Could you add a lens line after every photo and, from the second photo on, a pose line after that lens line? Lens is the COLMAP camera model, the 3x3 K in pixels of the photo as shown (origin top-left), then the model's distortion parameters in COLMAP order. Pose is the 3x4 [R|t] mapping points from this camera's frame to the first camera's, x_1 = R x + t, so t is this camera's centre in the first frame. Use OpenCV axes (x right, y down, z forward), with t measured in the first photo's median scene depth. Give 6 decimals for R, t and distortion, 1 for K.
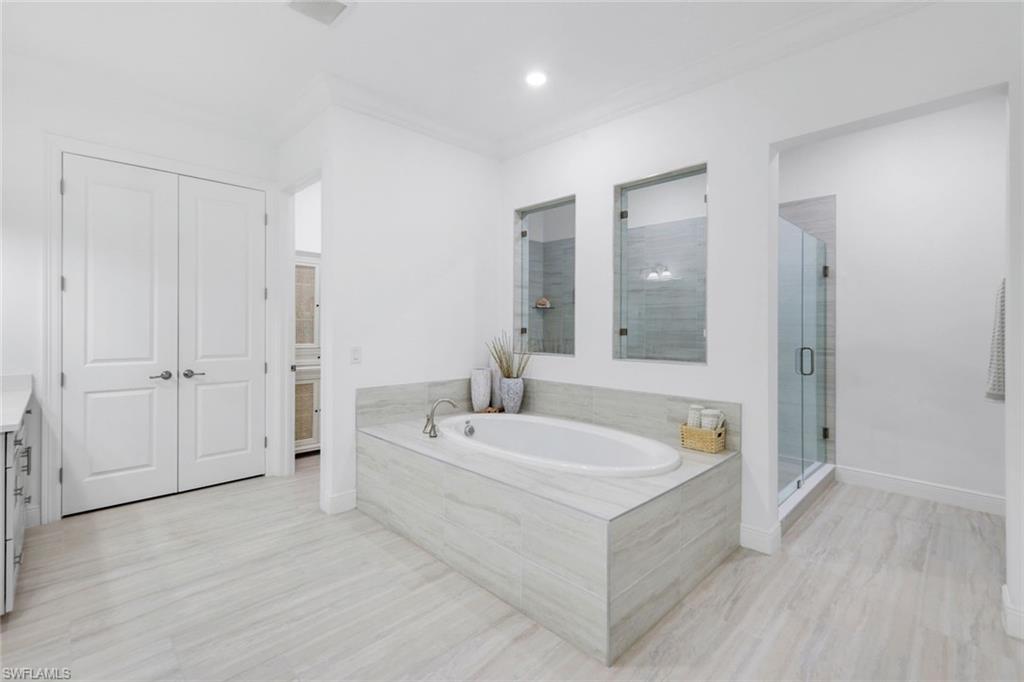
lens RADIAL K [[456.0, 0, 516.3], [0, 456.0, 318.7], [0, 0, 1]] dist [0.000539, 0.000219]
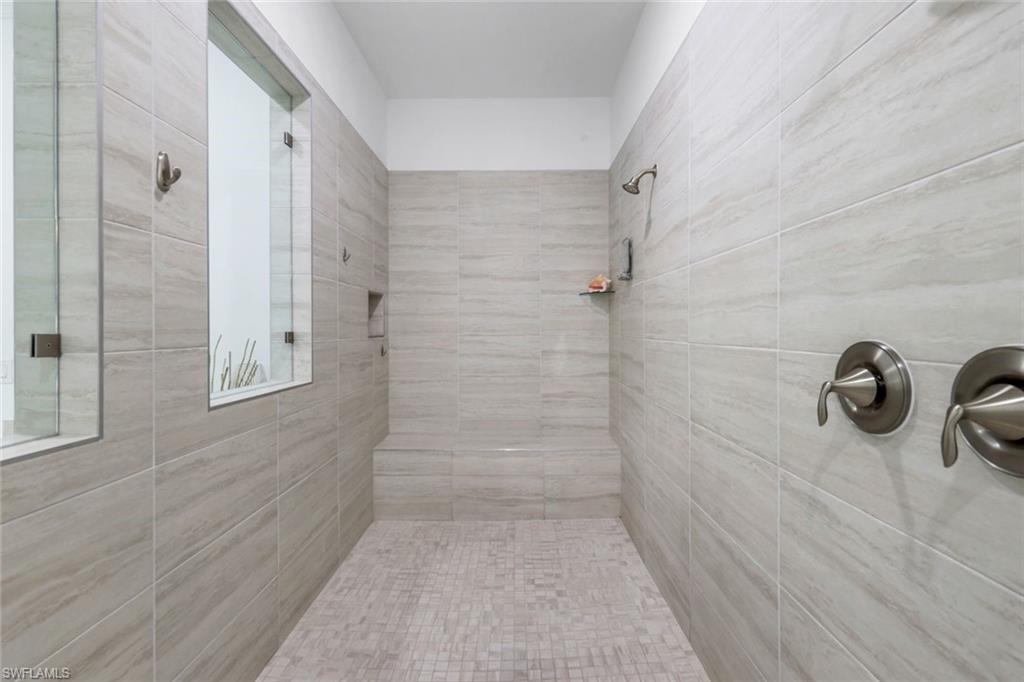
lens RADIAL K [[456.0, 0, 516.3], [0, 456.0, 318.7], [0, 0, 1]] dist [0.000539, 0.000219]
pose [[0.706227, -0.022991, -0.707612, 0.531558], [0.016946, 0.999735, -0.015569, 0.017782], [0.707783, -0.000996, 0.706429, 0.829023]]
